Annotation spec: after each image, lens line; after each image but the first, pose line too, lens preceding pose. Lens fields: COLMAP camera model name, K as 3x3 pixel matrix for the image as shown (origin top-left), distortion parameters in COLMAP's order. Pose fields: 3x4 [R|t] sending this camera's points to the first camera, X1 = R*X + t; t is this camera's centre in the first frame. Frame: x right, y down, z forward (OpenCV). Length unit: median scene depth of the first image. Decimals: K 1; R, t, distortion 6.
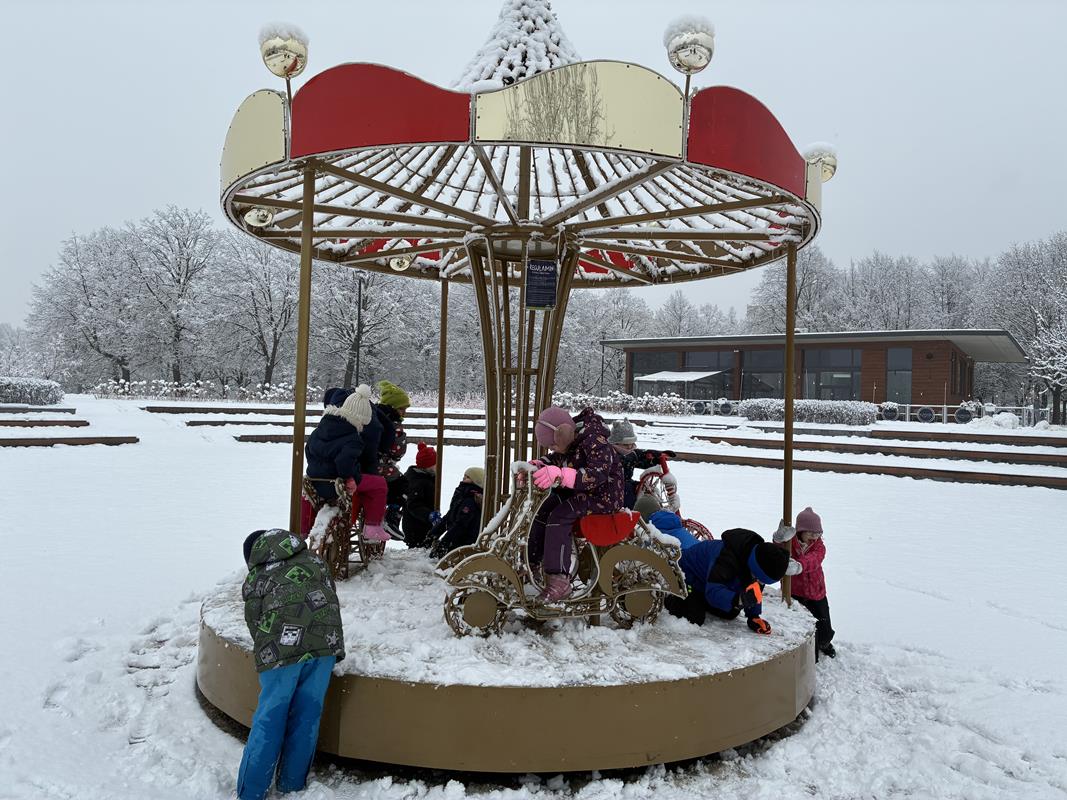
lens RADIAL K [[803.7, 0, 549.5], [0, 803.7, 399.9], [0, 0, 1]] dist [0.078980, -0.106848]
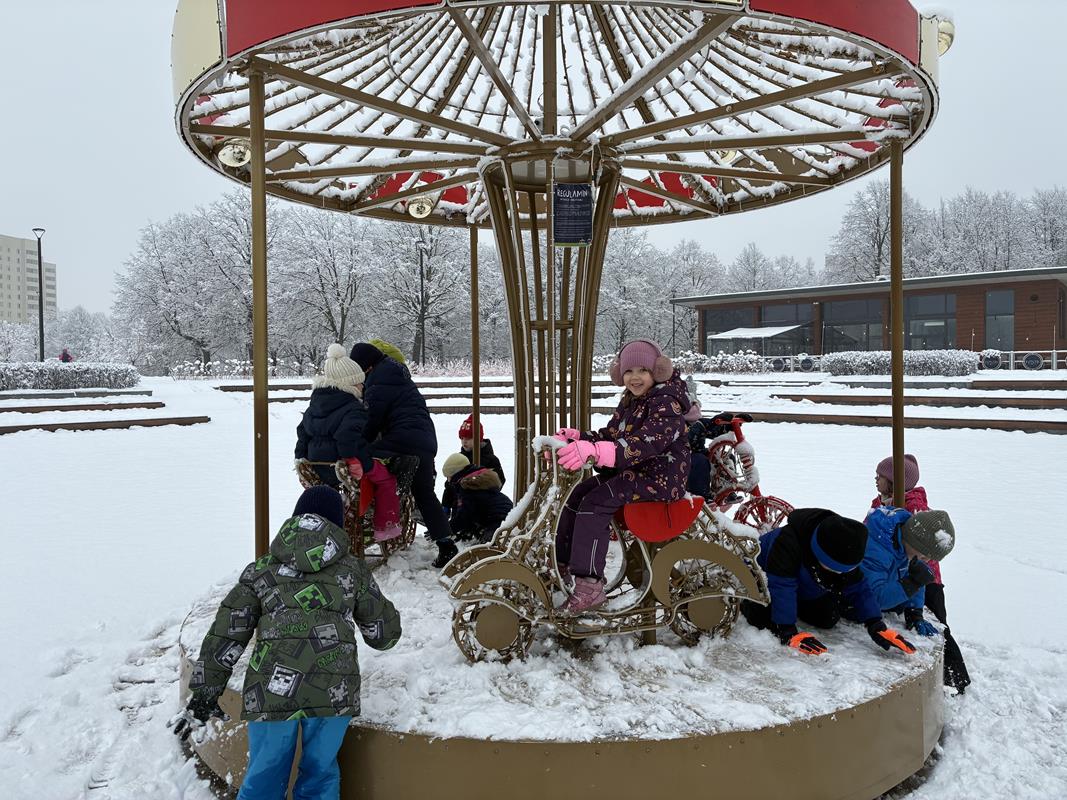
lens RADIAL K [[810.4, 0, 533.5], [0, 810.4, 400.0], [0, 0, 1]] dist [0.027283, -0.005266]
pose [[0.993283, -0.037525, -0.109454, 0.031076], [0.042124, 0.998311, 0.040009, 0.007940], [0.107767, -0.044351, 0.993186, 0.173326]]
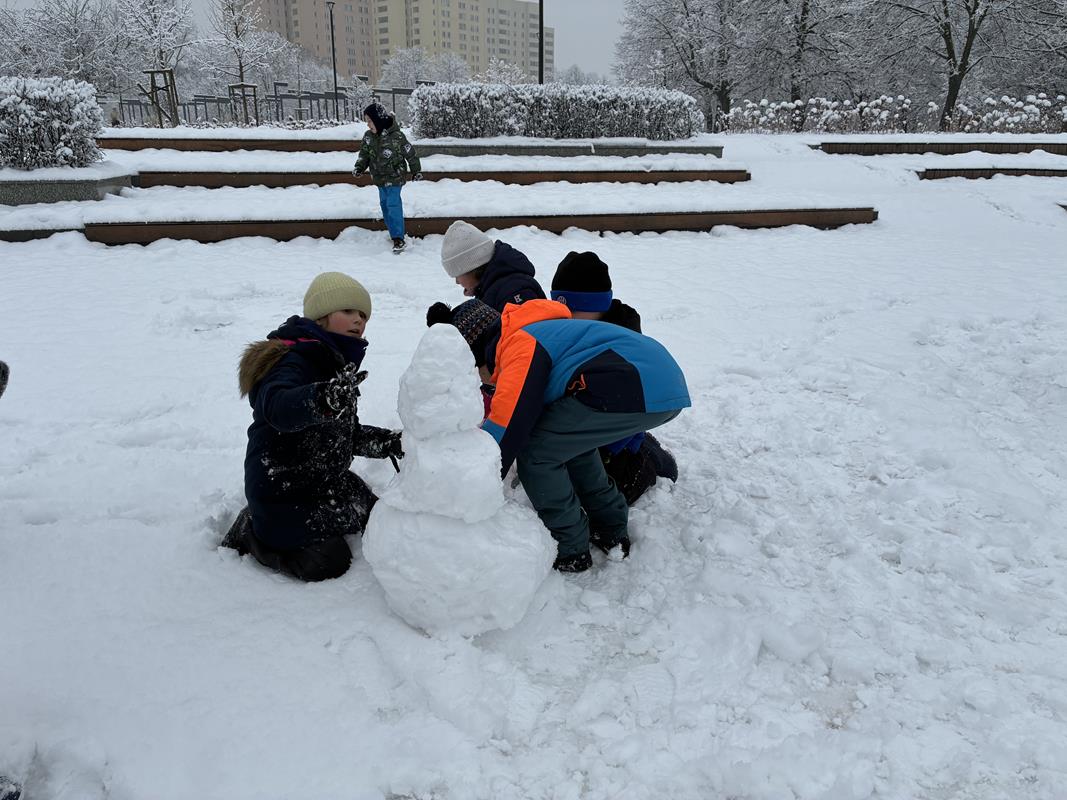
lens RADIAL K [[803.7, 0, 549.5], [0, 803.7, 399.9], [0, 0, 1]] dist [0.078980, -0.106848]
pose [[0.803745, 0.152157, -0.575189, -1.748300], [0.023558, 0.957850, 0.286303, 0.074641], [0.594507, -0.243665, 0.766282, 2.511526]]
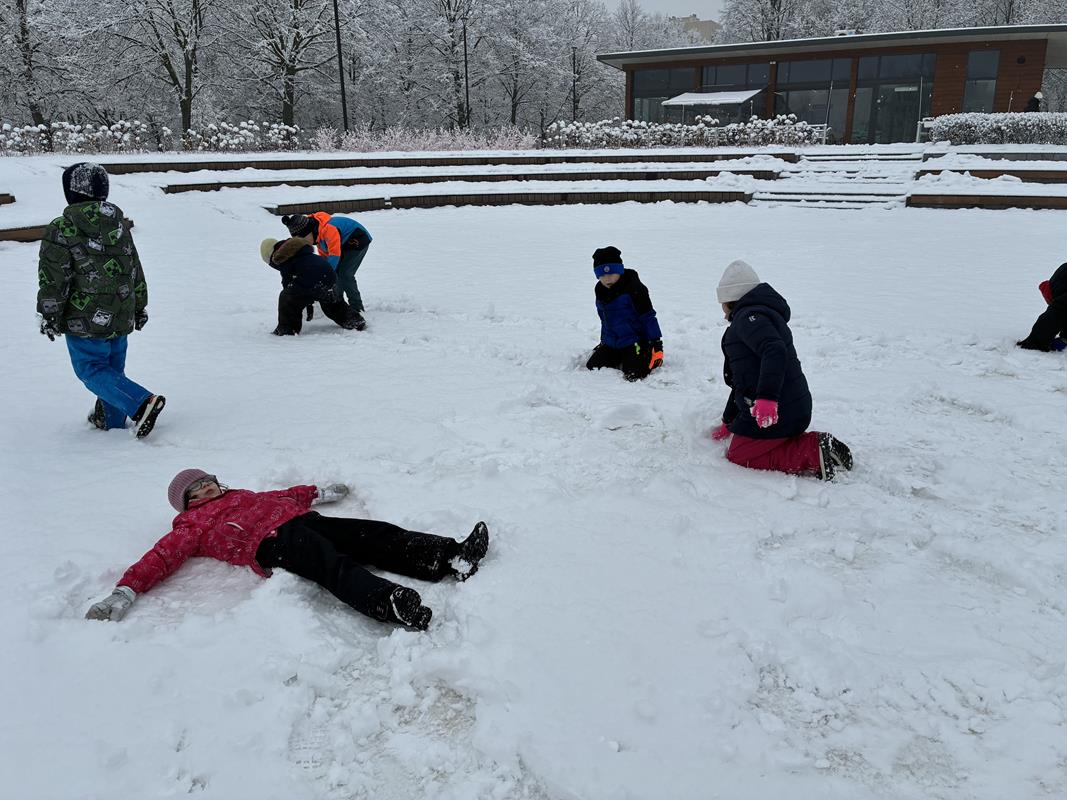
lens RADIAL K [[803.7, 0, 549.5], [0, 803.7, 399.9], [0, 0, 1]] dist [0.078980, -0.106848]
pose [[0.983679, -0.092773, 0.154170, -1.448985], [0.041702, 0.951046, 0.306223, 0.020385], [-0.175032, -0.294796, 0.939393, 1.733473]]
